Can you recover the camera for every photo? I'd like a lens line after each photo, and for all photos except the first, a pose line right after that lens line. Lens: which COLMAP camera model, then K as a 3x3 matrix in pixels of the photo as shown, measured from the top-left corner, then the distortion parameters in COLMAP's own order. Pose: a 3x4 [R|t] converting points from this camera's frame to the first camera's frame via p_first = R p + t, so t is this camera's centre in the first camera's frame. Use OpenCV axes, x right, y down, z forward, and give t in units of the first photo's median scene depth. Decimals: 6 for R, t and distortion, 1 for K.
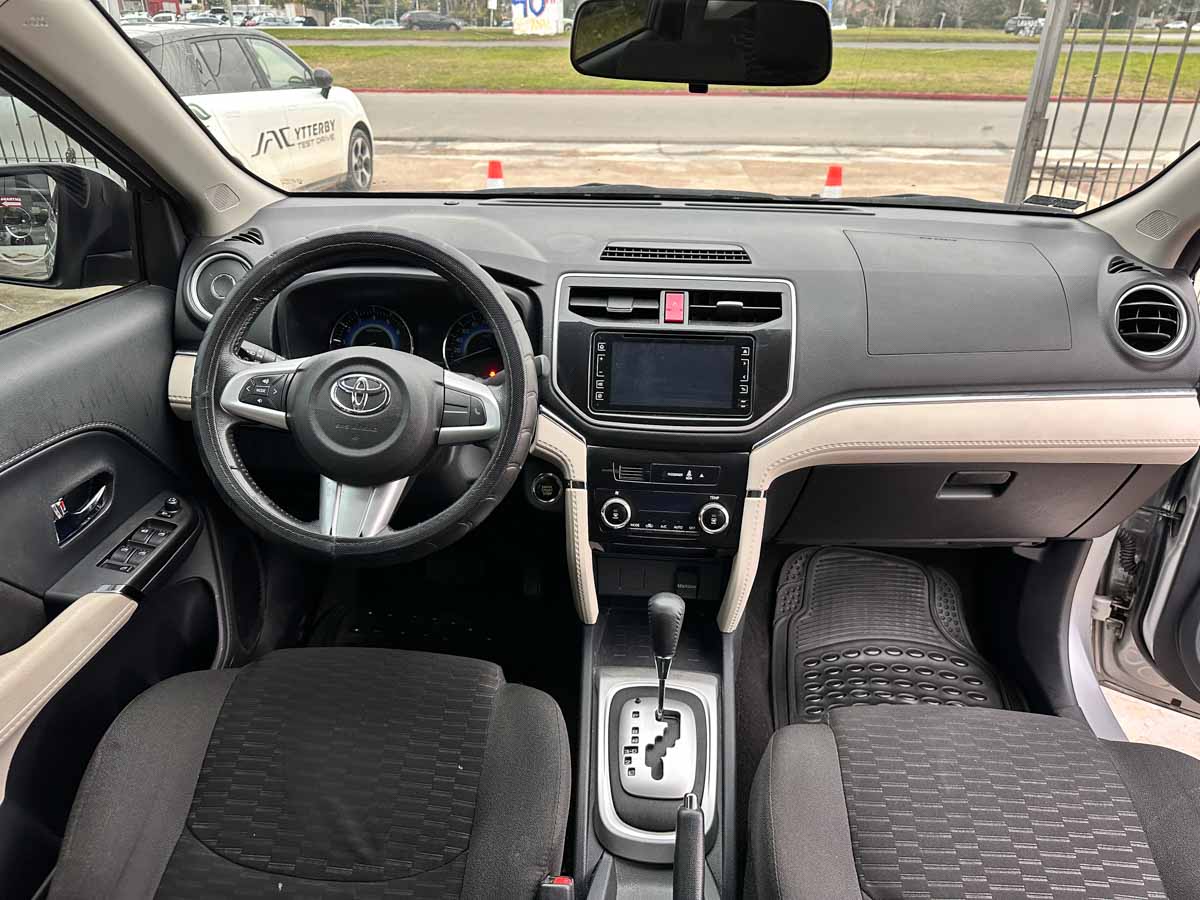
lens RADIAL K [[848.7, 0, 600.0], [0, 848.7, 450.0], [0, 0, 1]] dist [0.046013, -0.048932]
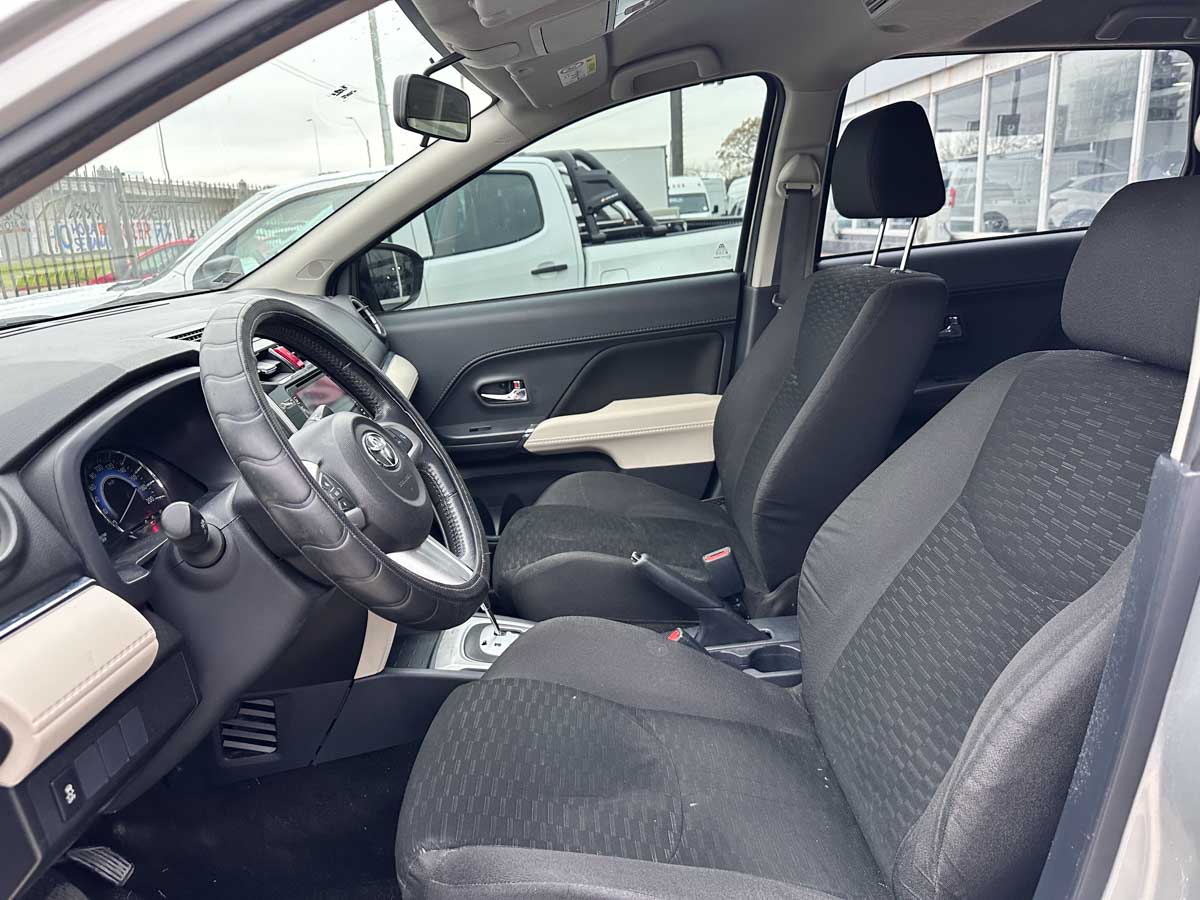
lens RADIAL K [[851.6, 0, 593.8], [0, 851.6, 444.2], [0, 0, 1]] dist [0.032961, -0.032176]
pose [[-0.070523, -0.272420, 0.959591, -1.022410], [0.500296, 0.822585, 0.270293, -0.178104], [-0.862977, 0.499141, 0.078280, 0.636284]]
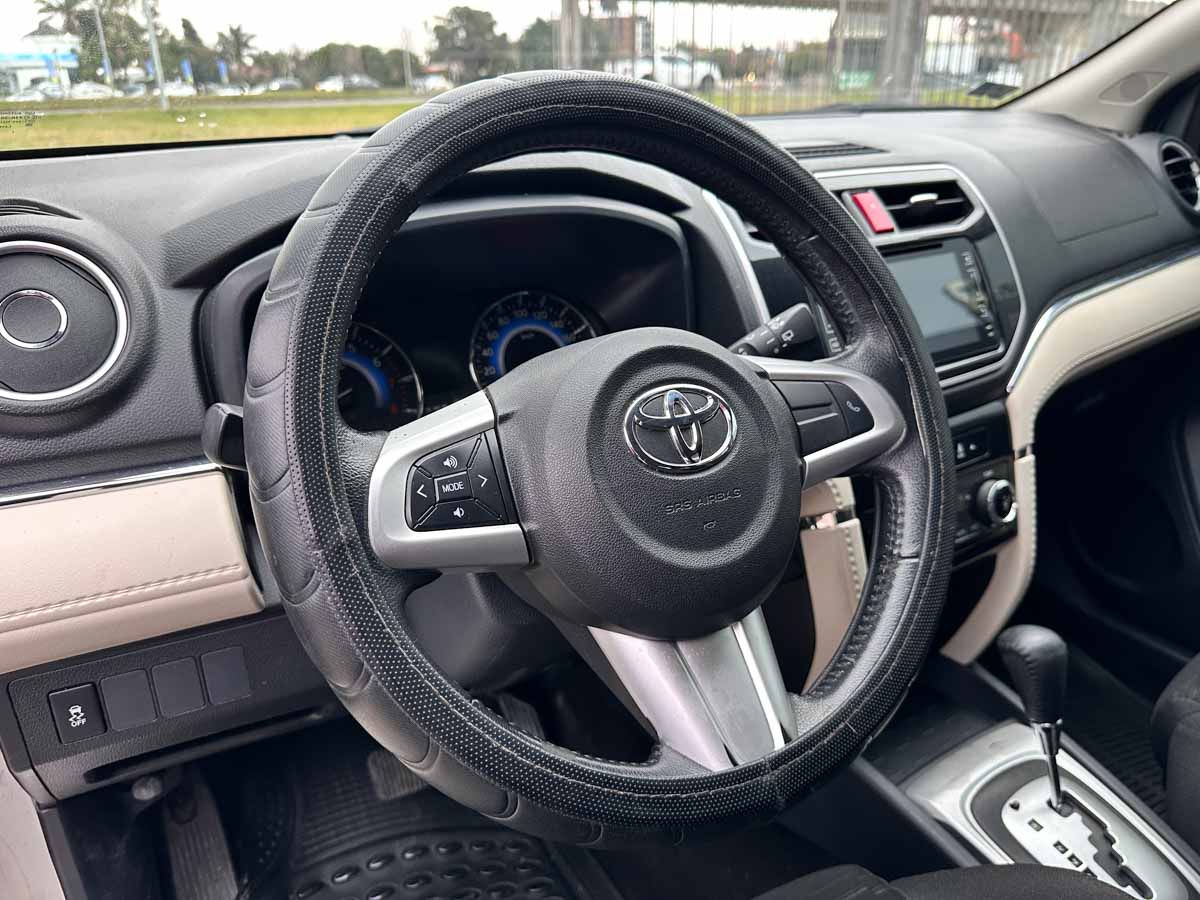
lens RADIAL K [[862.3, 0, 605.4], [0, 862.3, 436.9], [0, 0, 1]] dist [0.005244, -0.007051]
pose [[0.812078, -0.247900, 0.528276, -0.477162], [0.288826, 0.957367, 0.005266, -0.064775], [-0.507060, 0.148303, 0.849056, 0.562891]]
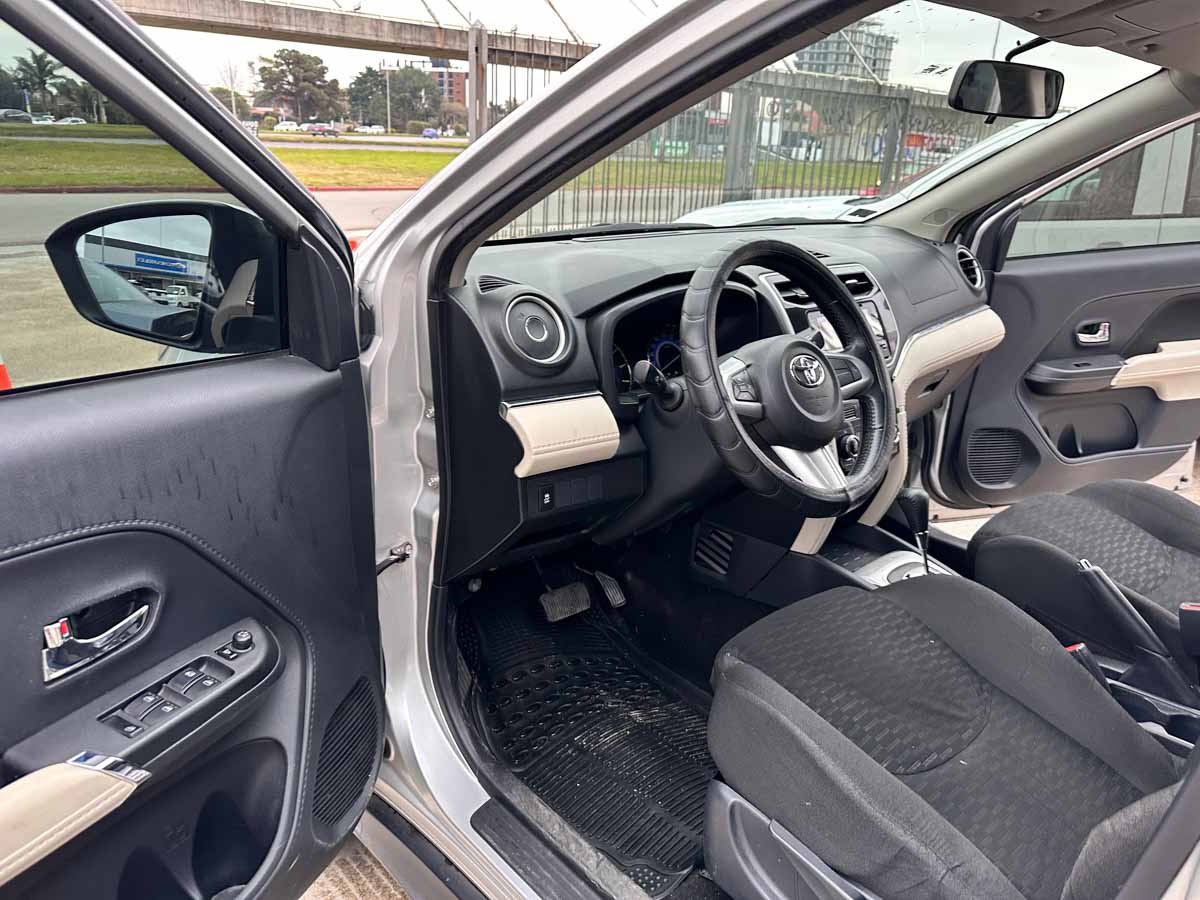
lens RADIAL K [[848.3, 0, 587.3], [0, 848.3, 447.7], [0, 0, 1]] dist [0.062742, -0.057935]
pose [[0.704253, -0.229707, 0.671761, -1.147609], [0.296738, 0.954834, 0.015412, -0.062999], [-0.644961, 0.188484, 0.740607, 0.297660]]
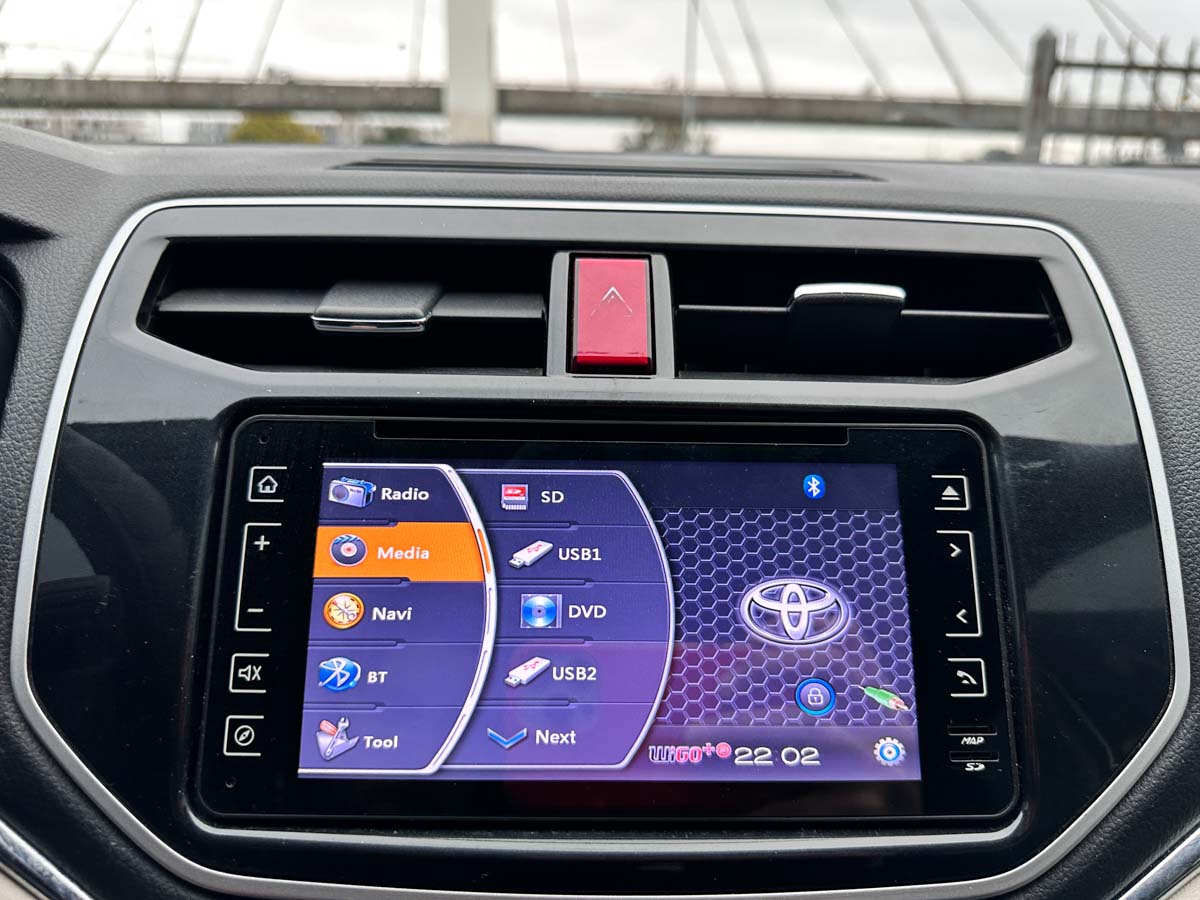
lens RADIAL K [[848.7, 0, 600.0], [0, 848.7, 450.0], [0, 0, 1]] dist [0.046013, -0.048932]
pose [[0.997049, -0.016342, 0.075003, 0.066561], [0.031904, 0.976909, -0.211261, -0.082750], [-0.069818, 0.213030, 0.974548, 0.784232]]
